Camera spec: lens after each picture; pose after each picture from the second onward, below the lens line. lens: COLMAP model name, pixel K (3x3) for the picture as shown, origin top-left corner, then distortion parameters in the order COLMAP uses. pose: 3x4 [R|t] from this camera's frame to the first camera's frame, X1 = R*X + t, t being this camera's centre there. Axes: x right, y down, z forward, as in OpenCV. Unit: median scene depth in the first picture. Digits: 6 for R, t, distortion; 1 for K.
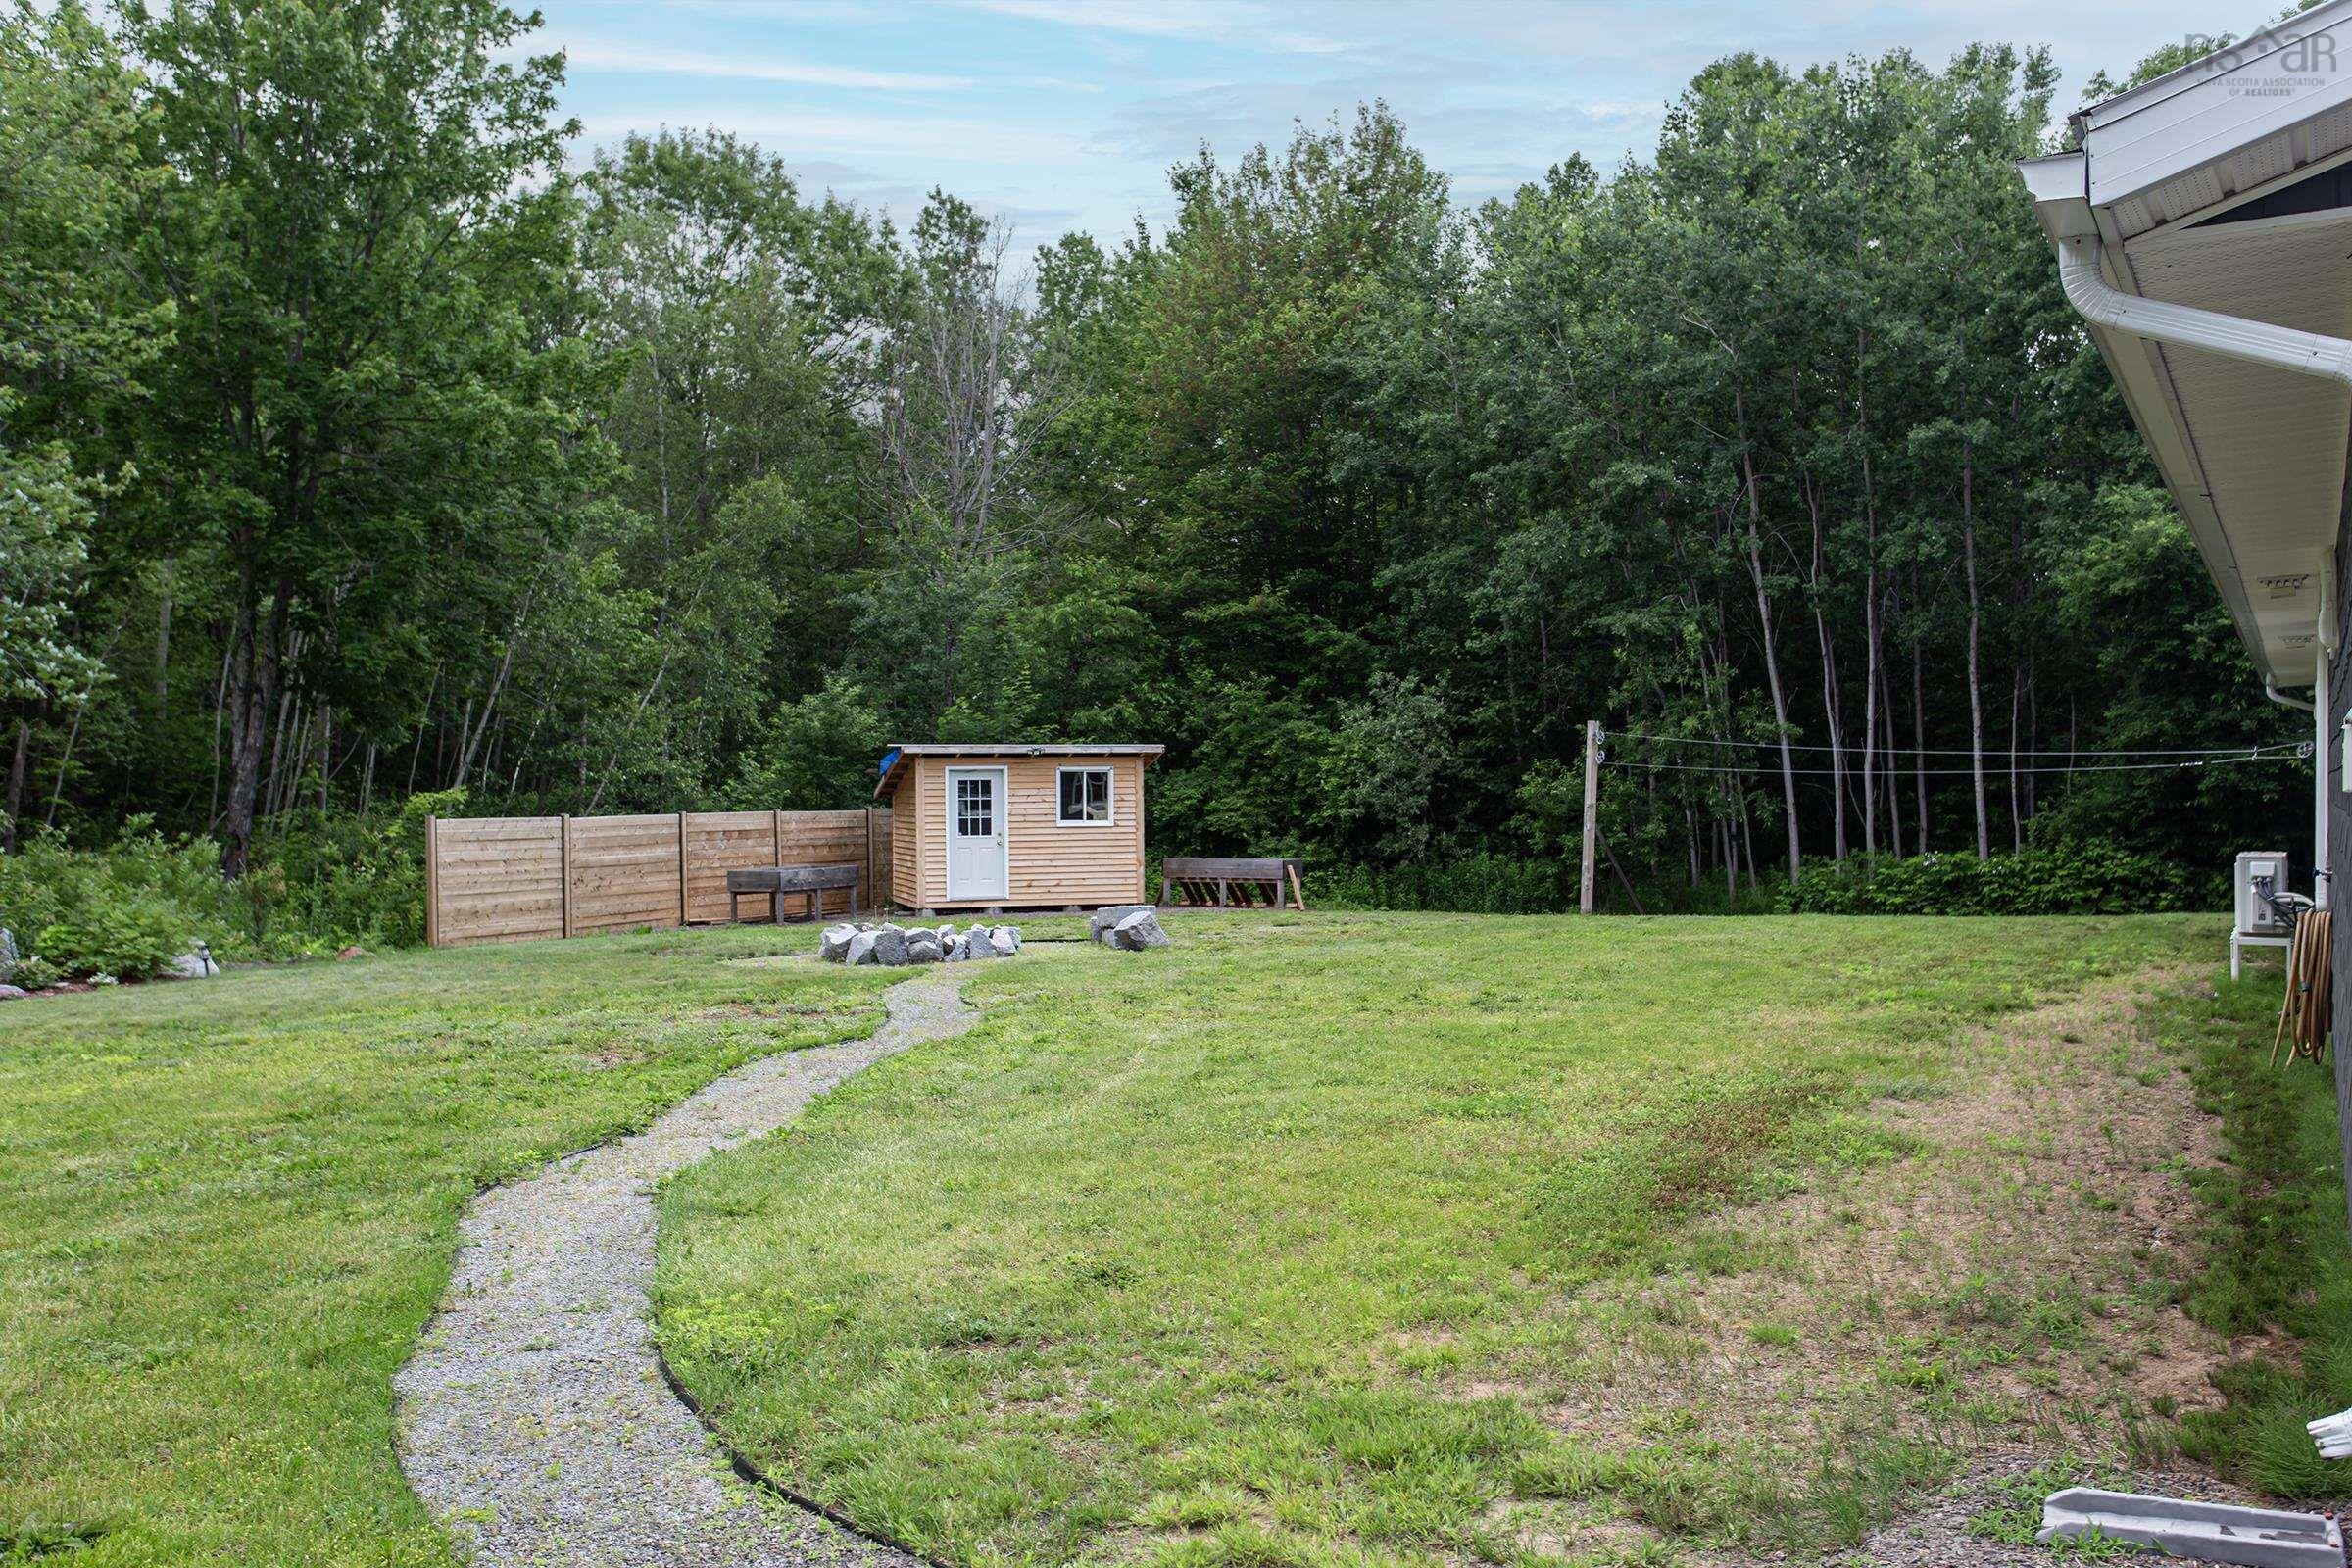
lens RADIAL K [[2228.5, 0, 1176.0], [0, 2228.5, 784.0], [0, 0, 1]] dist [-0.005273, -0.003336]
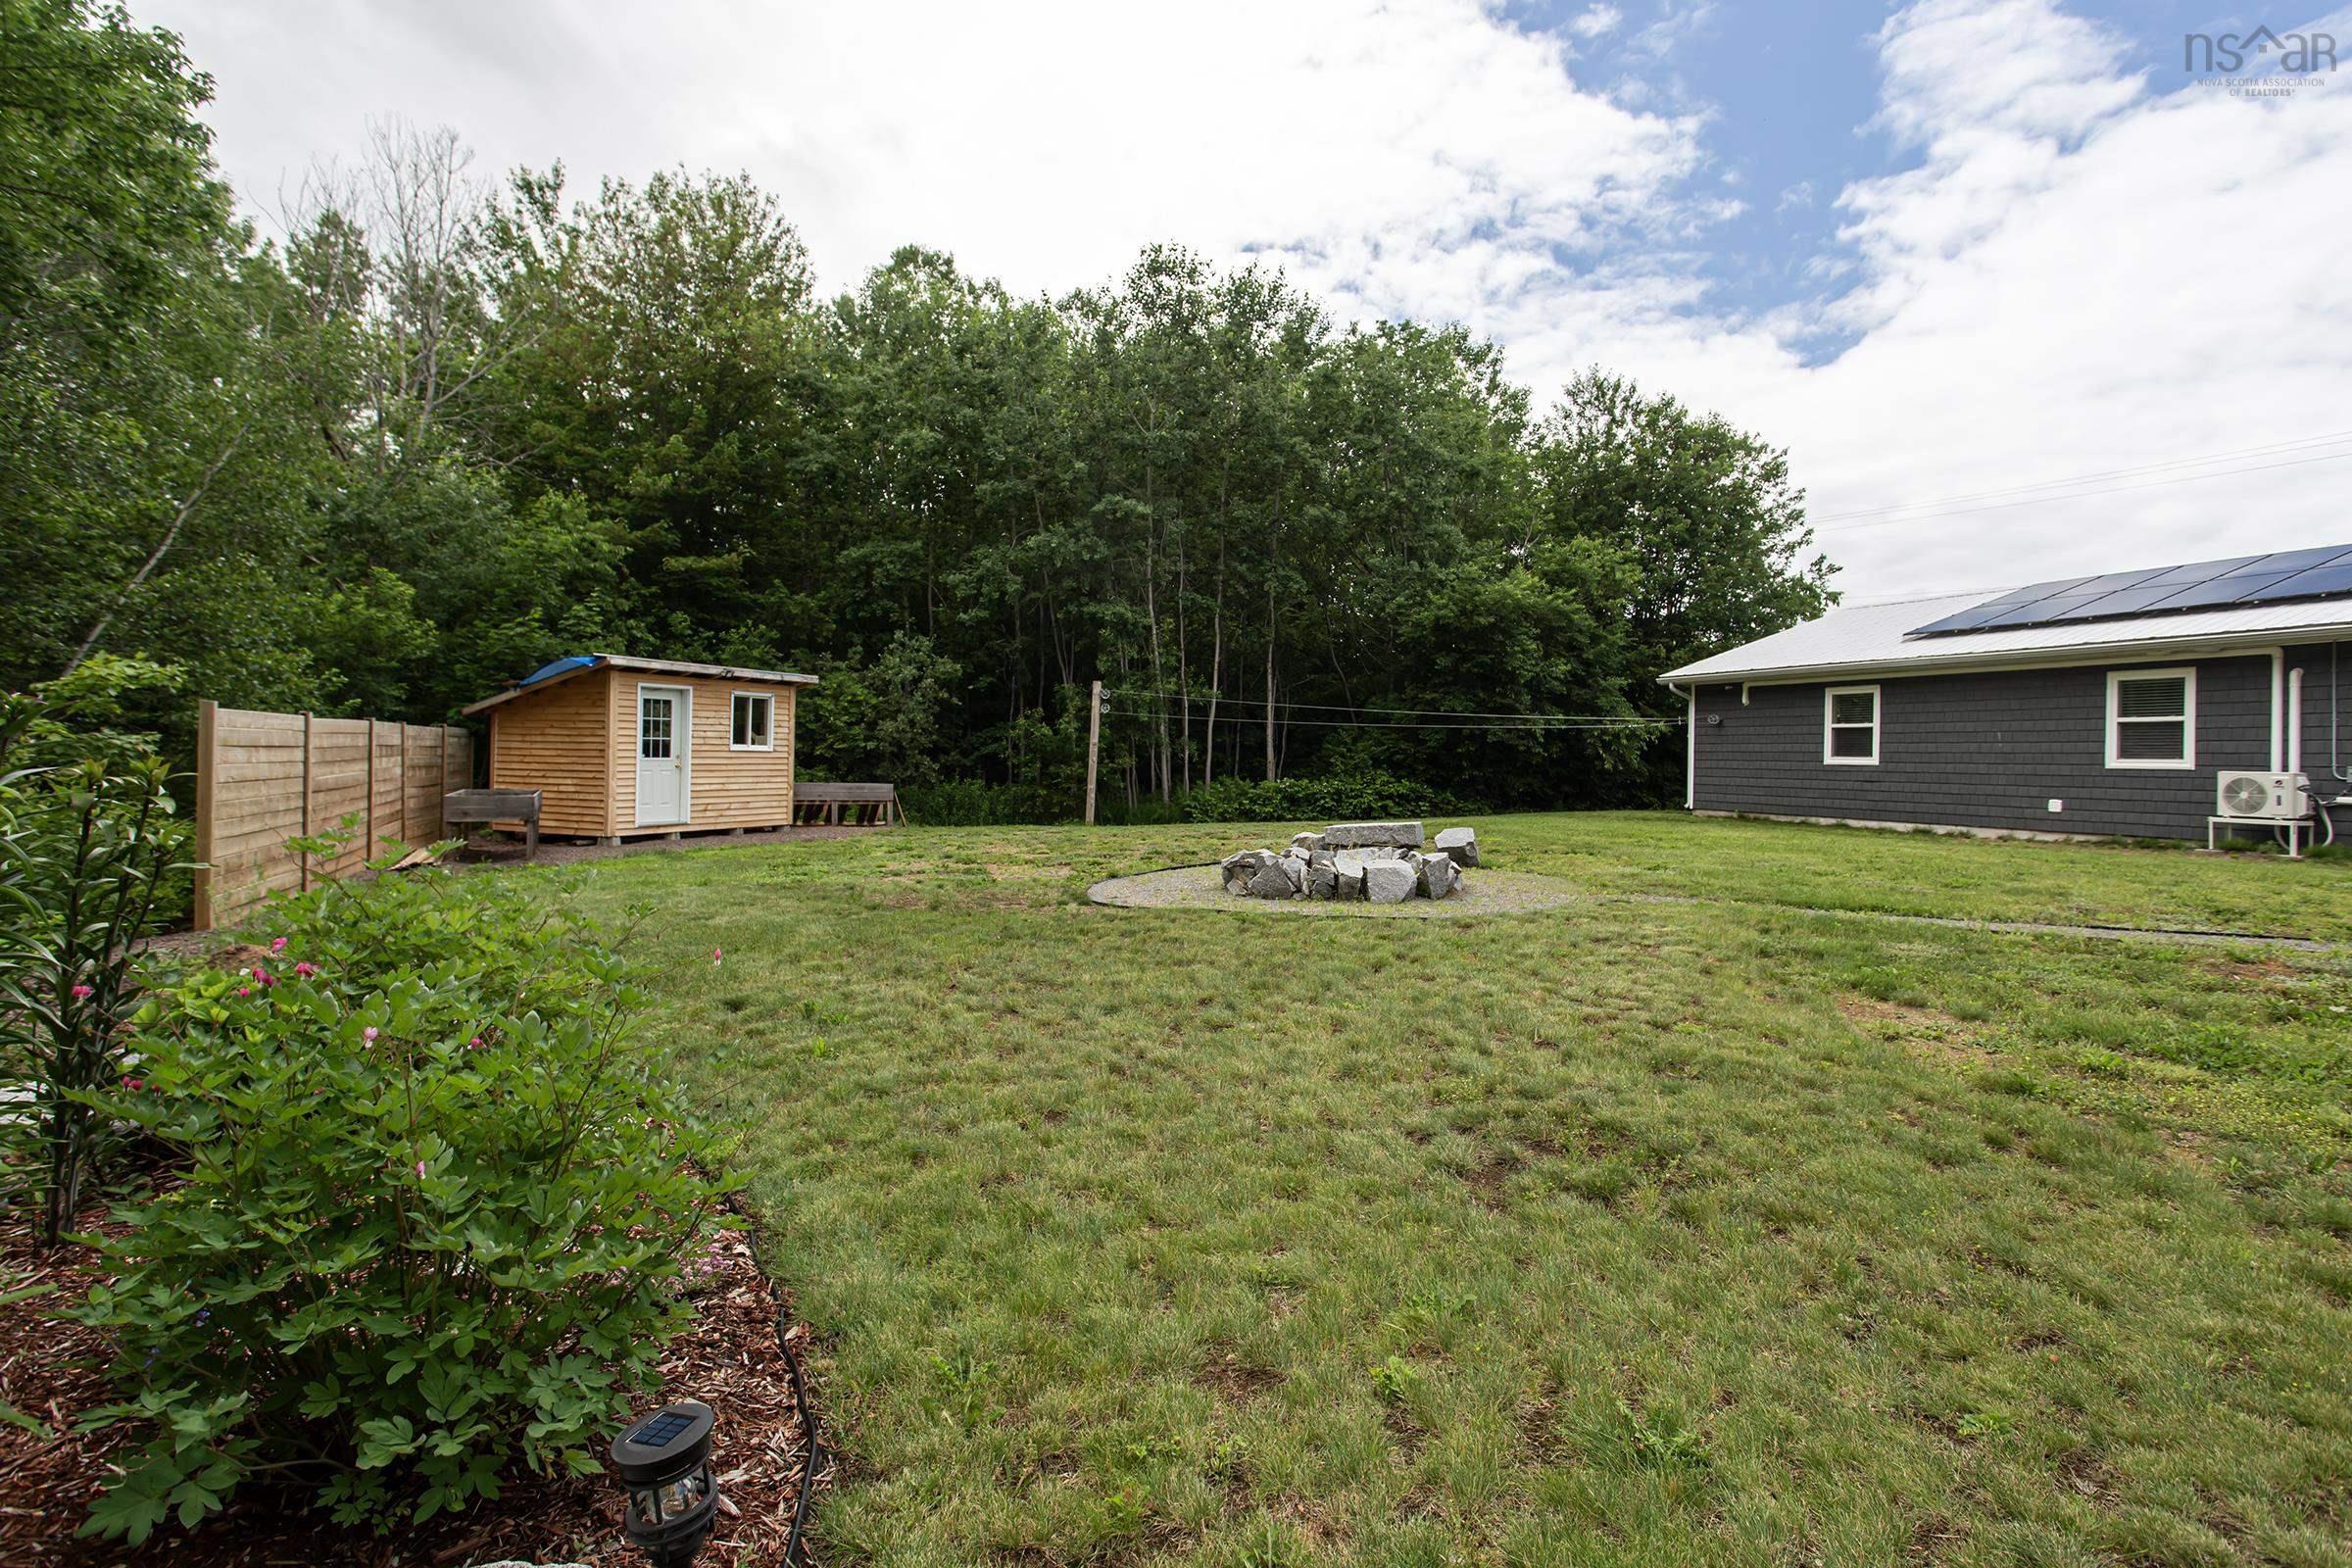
lens RADIAL K [[1127.2, 0, 1176.0], [0, 1127.2, 784.0], [0, 0, 1]] dist [0.000317, -0.000026]
pose [[0.661419, 0.000343, 0.750017, -0.299546], [-0.027832, 0.999322, 0.024088, 0.016253], [-0.749500, -0.036807, 0.660980, 0.511622]]
